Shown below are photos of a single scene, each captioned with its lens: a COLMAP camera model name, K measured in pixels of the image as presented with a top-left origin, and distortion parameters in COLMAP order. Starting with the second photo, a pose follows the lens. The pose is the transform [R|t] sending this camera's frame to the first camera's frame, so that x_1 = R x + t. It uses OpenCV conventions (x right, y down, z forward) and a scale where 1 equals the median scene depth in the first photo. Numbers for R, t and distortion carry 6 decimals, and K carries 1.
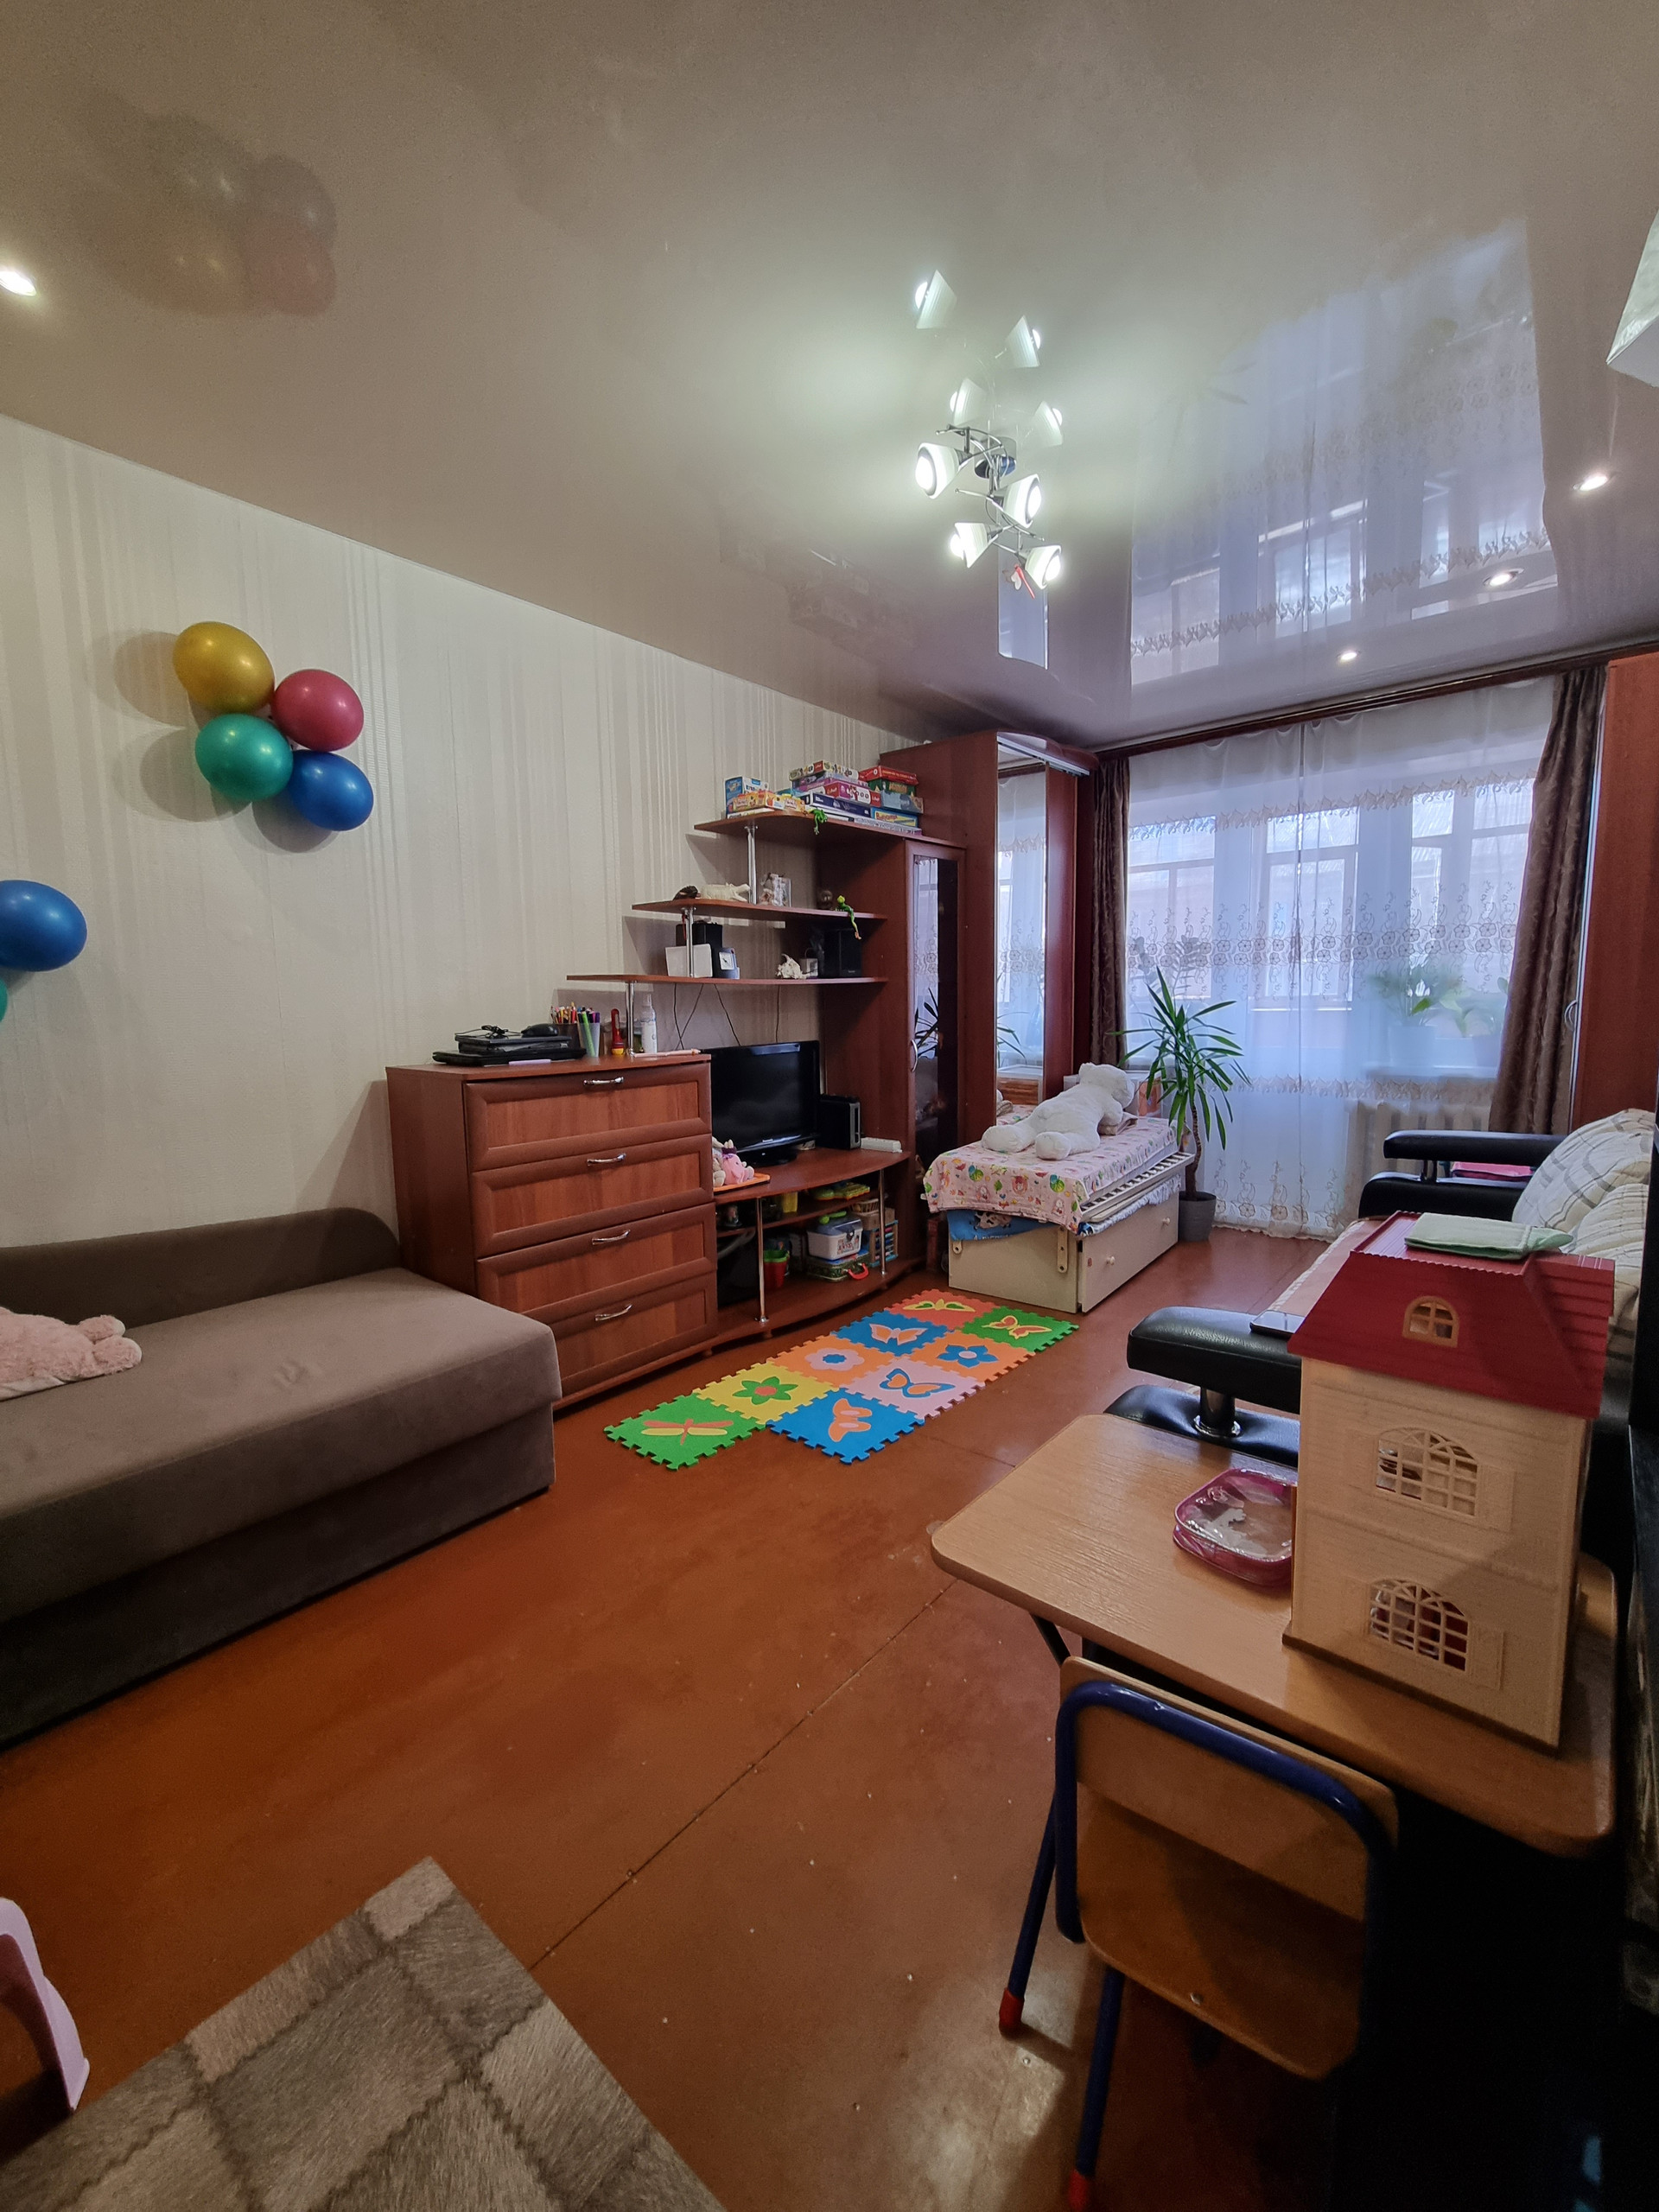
lens RADIAL K [[899.2, 0, 823.5], [0, 899.2, 1100.6], [0, 0, 1]] dist [-0.001332, -0.001272]
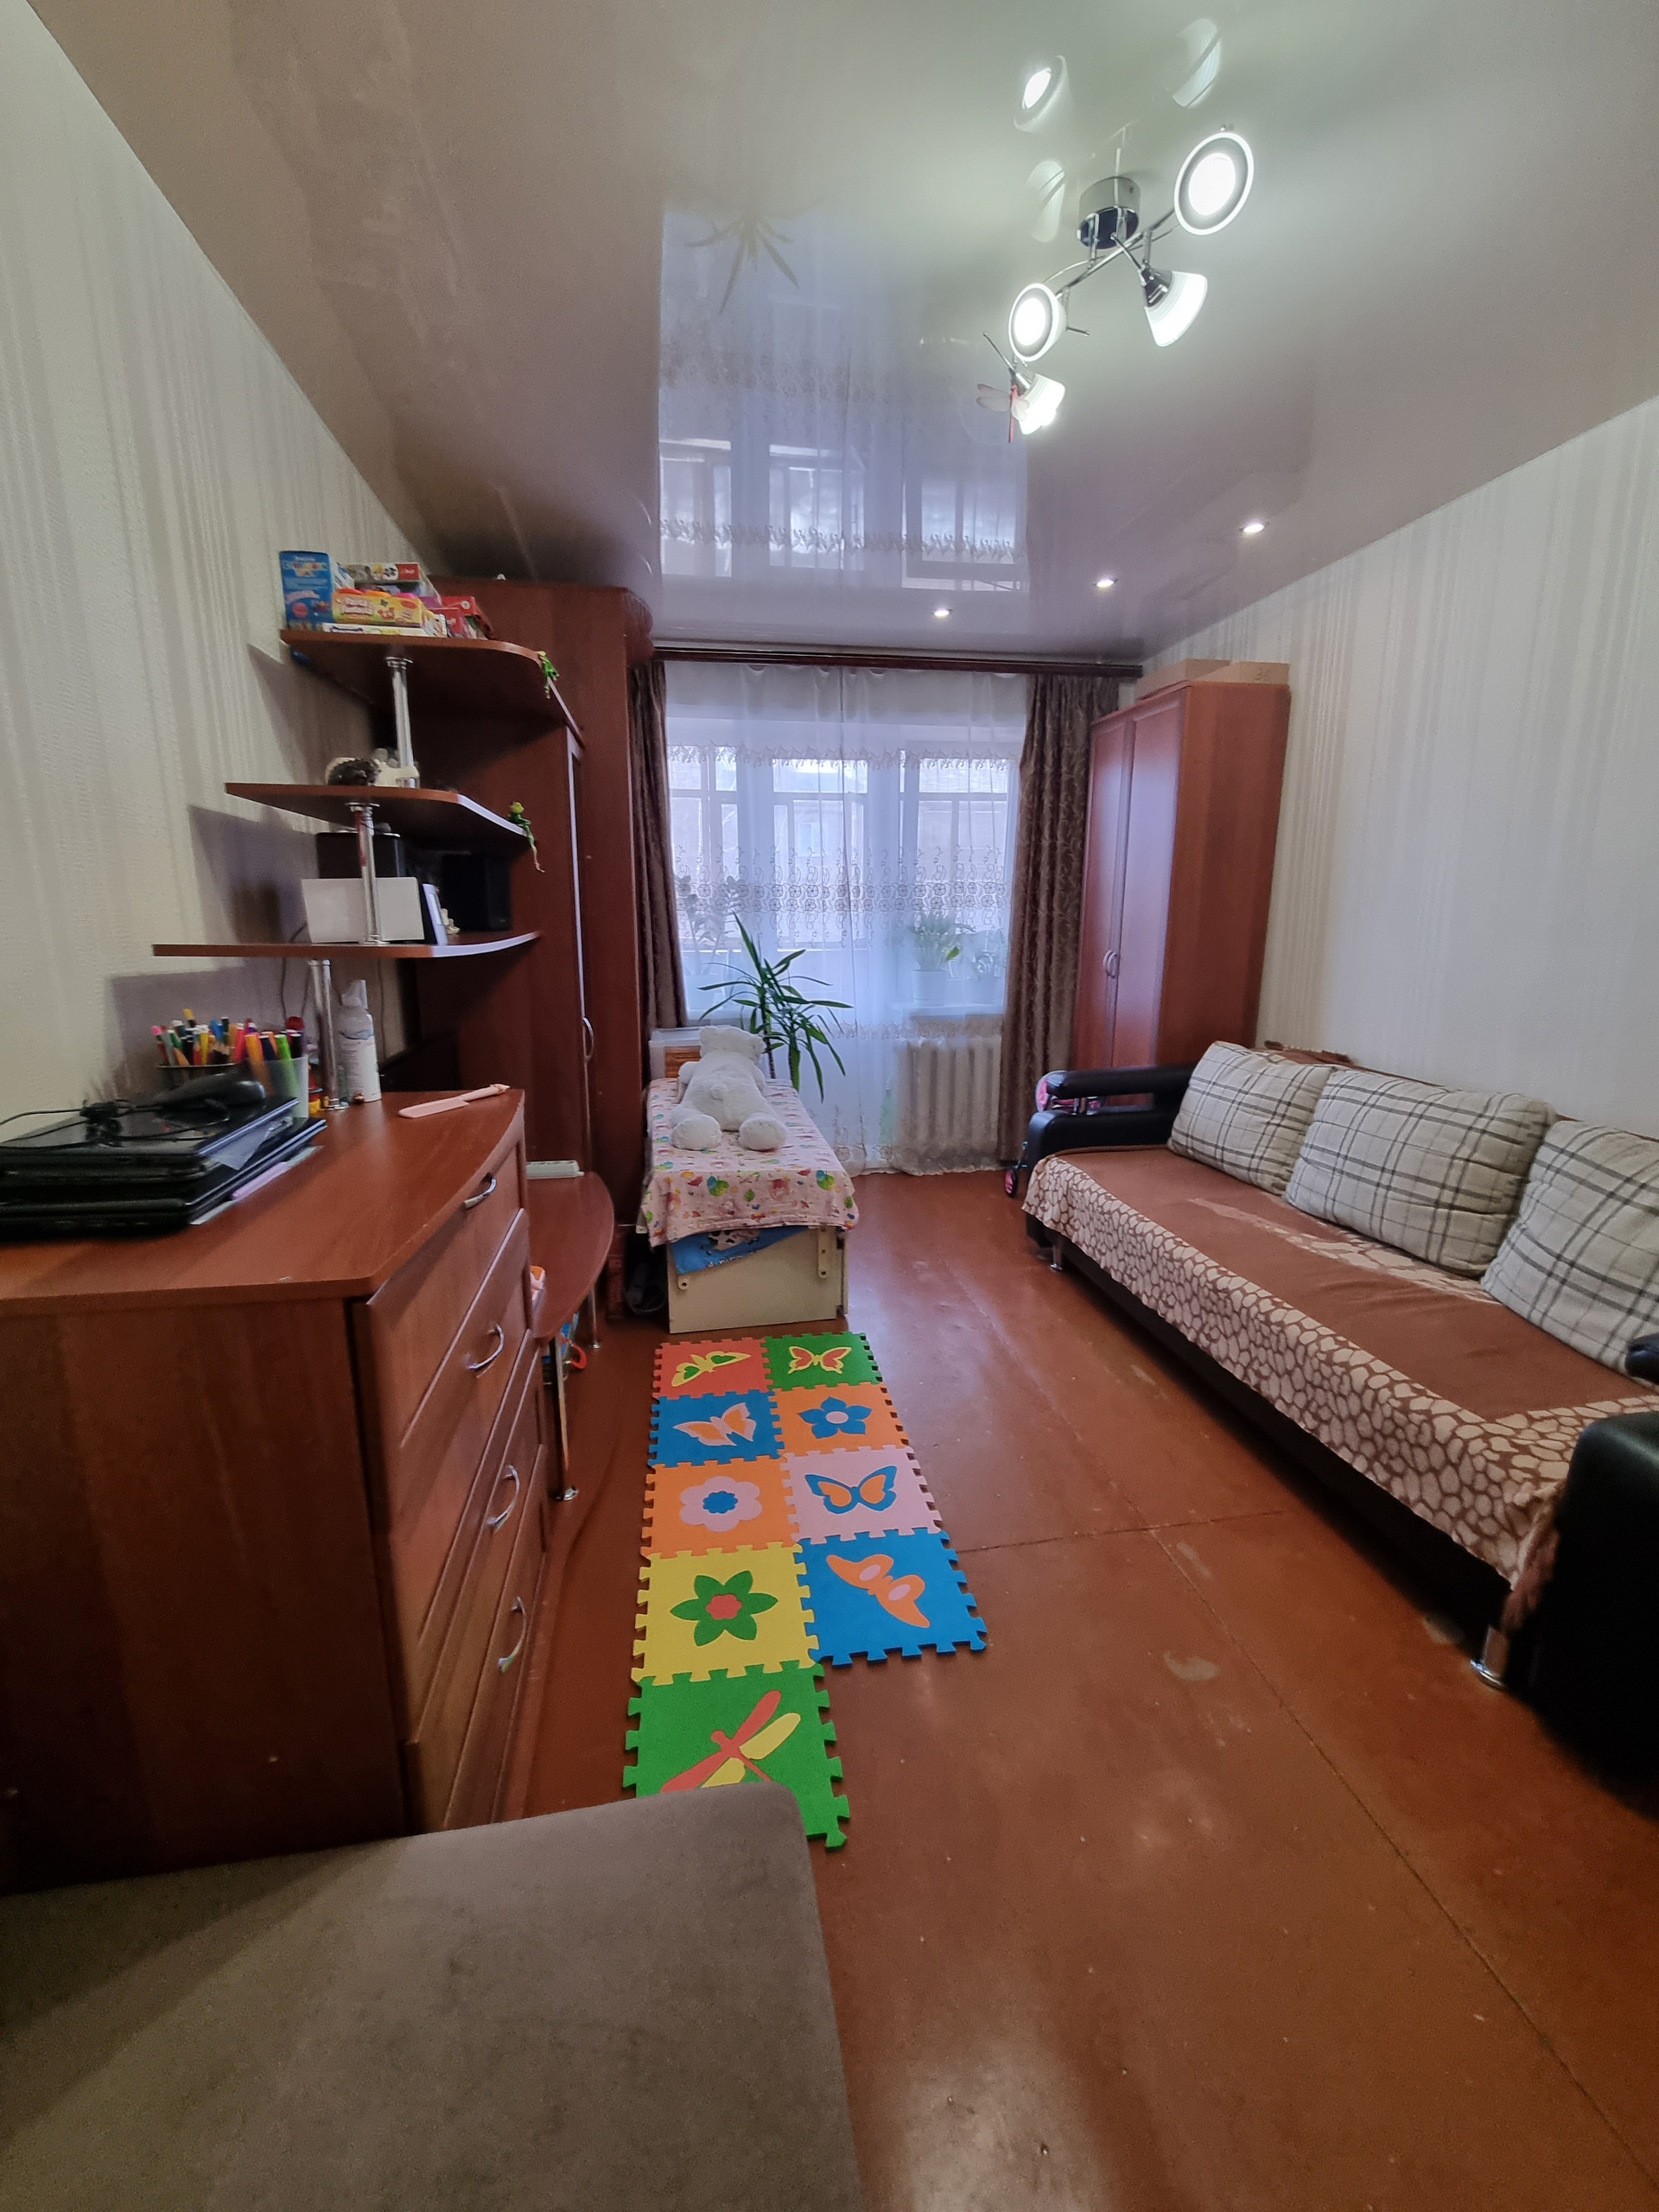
lens RADIAL K [[899.2, 0, 823.5], [0, 899.2, 1100.6], [0, 0, 1]] dist [-0.001332, -0.001272]
pose [[0.644506, -0.144147, 0.750888, -0.362026], [0.077179, 0.989317, 0.123674, -0.085544], [-0.760694, -0.021756, 0.648746, 0.440623]]
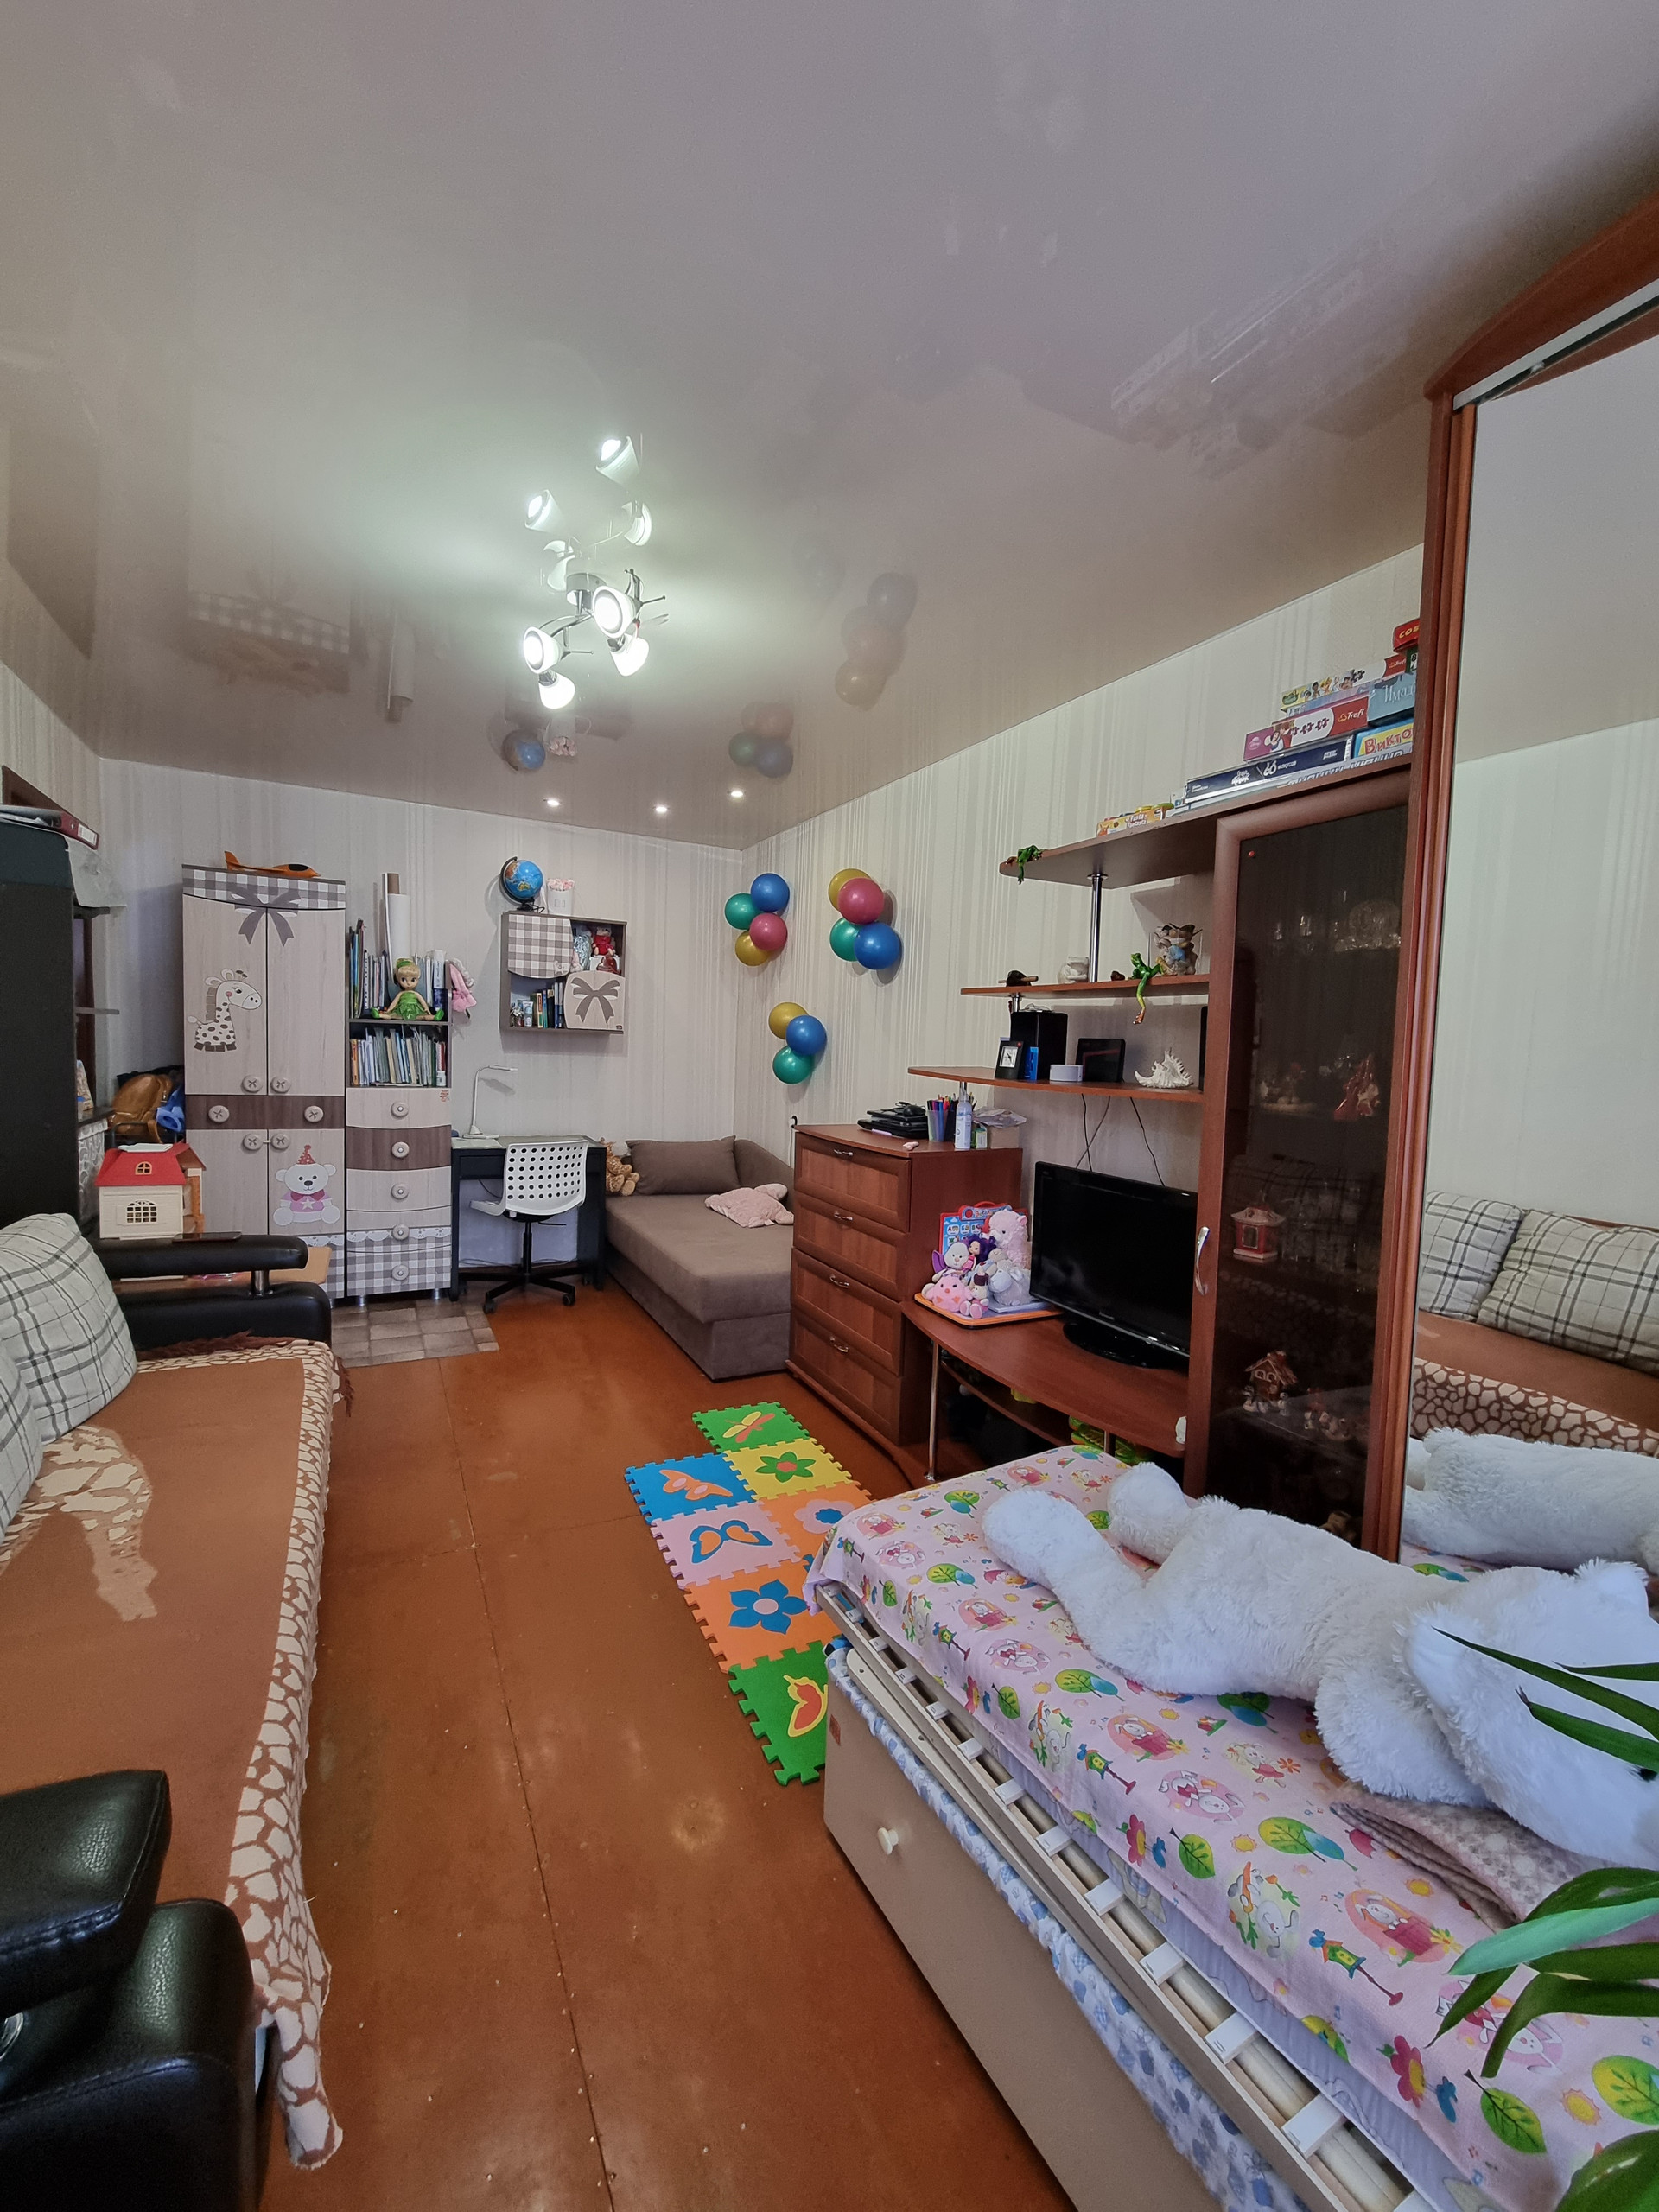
lens RADIAL K [[899.2, 0, 823.5], [0, 899.2, 1100.6], [0, 0, 1]] dist [-0.001332, -0.001272]
pose [[-0.386940, 0.067783, -0.919610, 0.688406], [-0.132239, 0.982907, 0.128090, -0.188869], [0.912573, 0.171172, -0.371363, 1.100693]]
